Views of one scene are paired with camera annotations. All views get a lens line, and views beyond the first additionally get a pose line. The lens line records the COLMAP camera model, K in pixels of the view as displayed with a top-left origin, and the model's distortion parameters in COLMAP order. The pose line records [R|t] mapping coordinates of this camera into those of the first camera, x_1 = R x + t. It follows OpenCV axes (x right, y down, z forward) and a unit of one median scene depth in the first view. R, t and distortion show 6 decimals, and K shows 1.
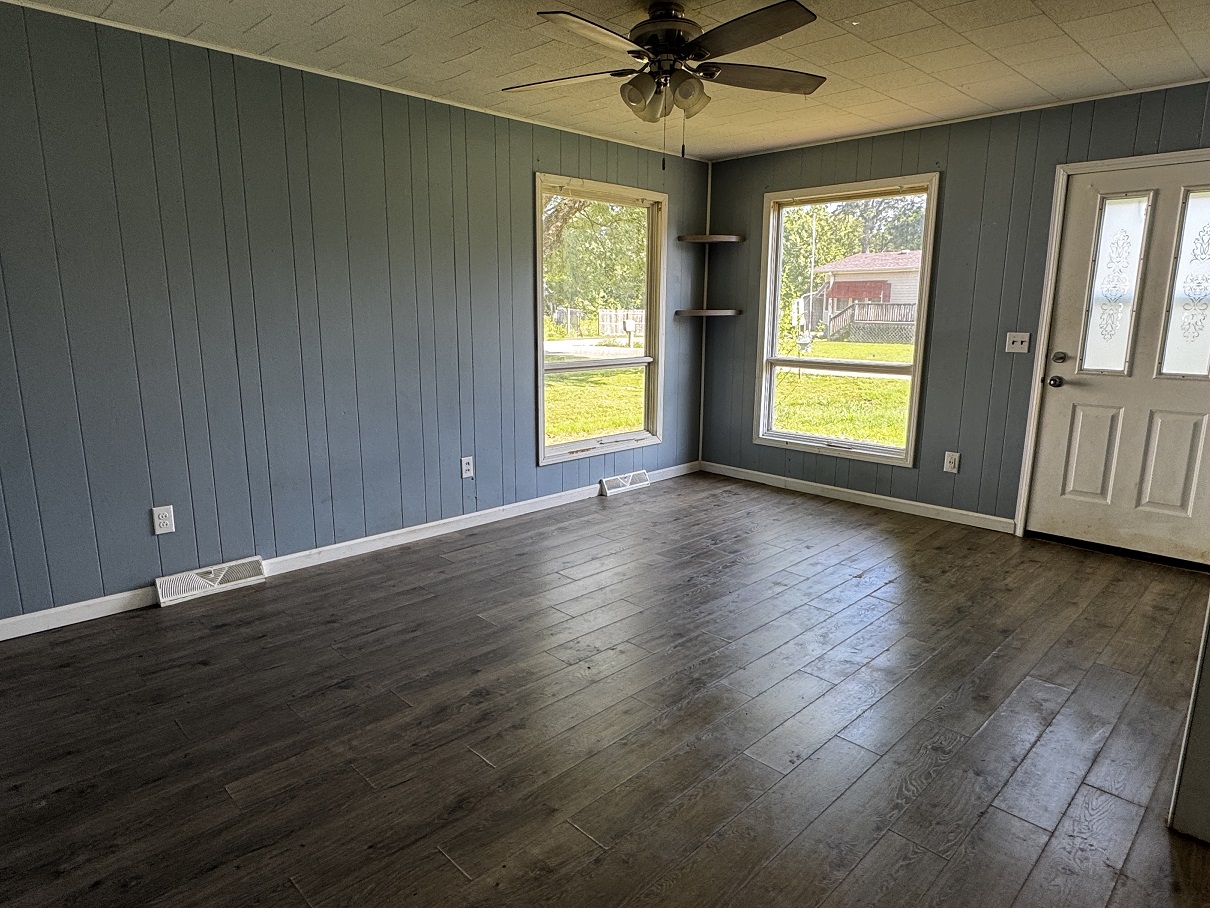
lens RADIAL K [[726.2, 0, 597.3], [0, 726.2, 453.7], [0, 0, 1]] dist [-0.003343, -0.000999]
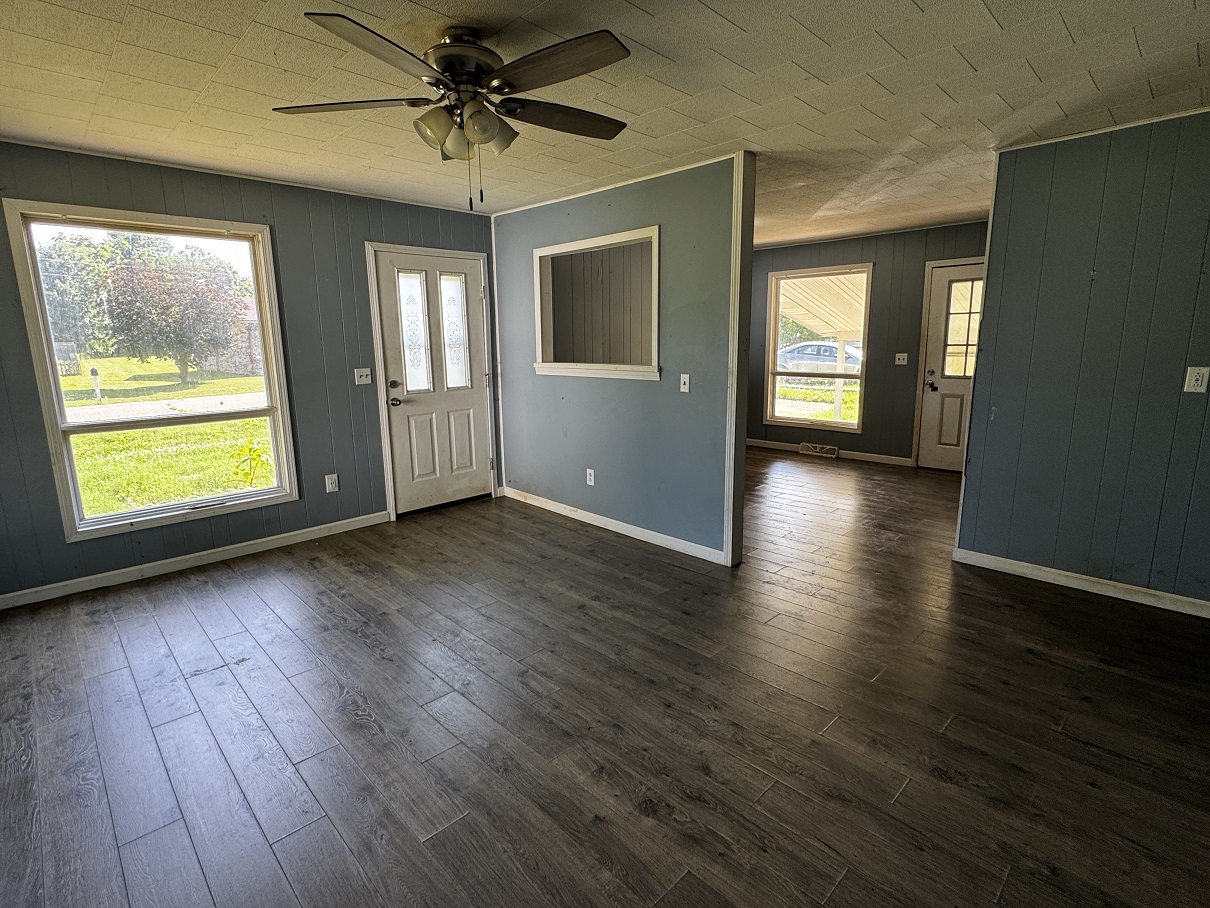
lens RADIAL K [[595.8, 0, 607.5], [0, 595.8, 447.9], [0, 0, 1]] dist [0.000515, -0.000300]
pose [[-0.000048, -0.188666, 0.982041, -0.490168], [0.212816, 0.959543, 0.184354, -0.139596], [-0.977092, 0.209003, 0.040105, 0.588741]]
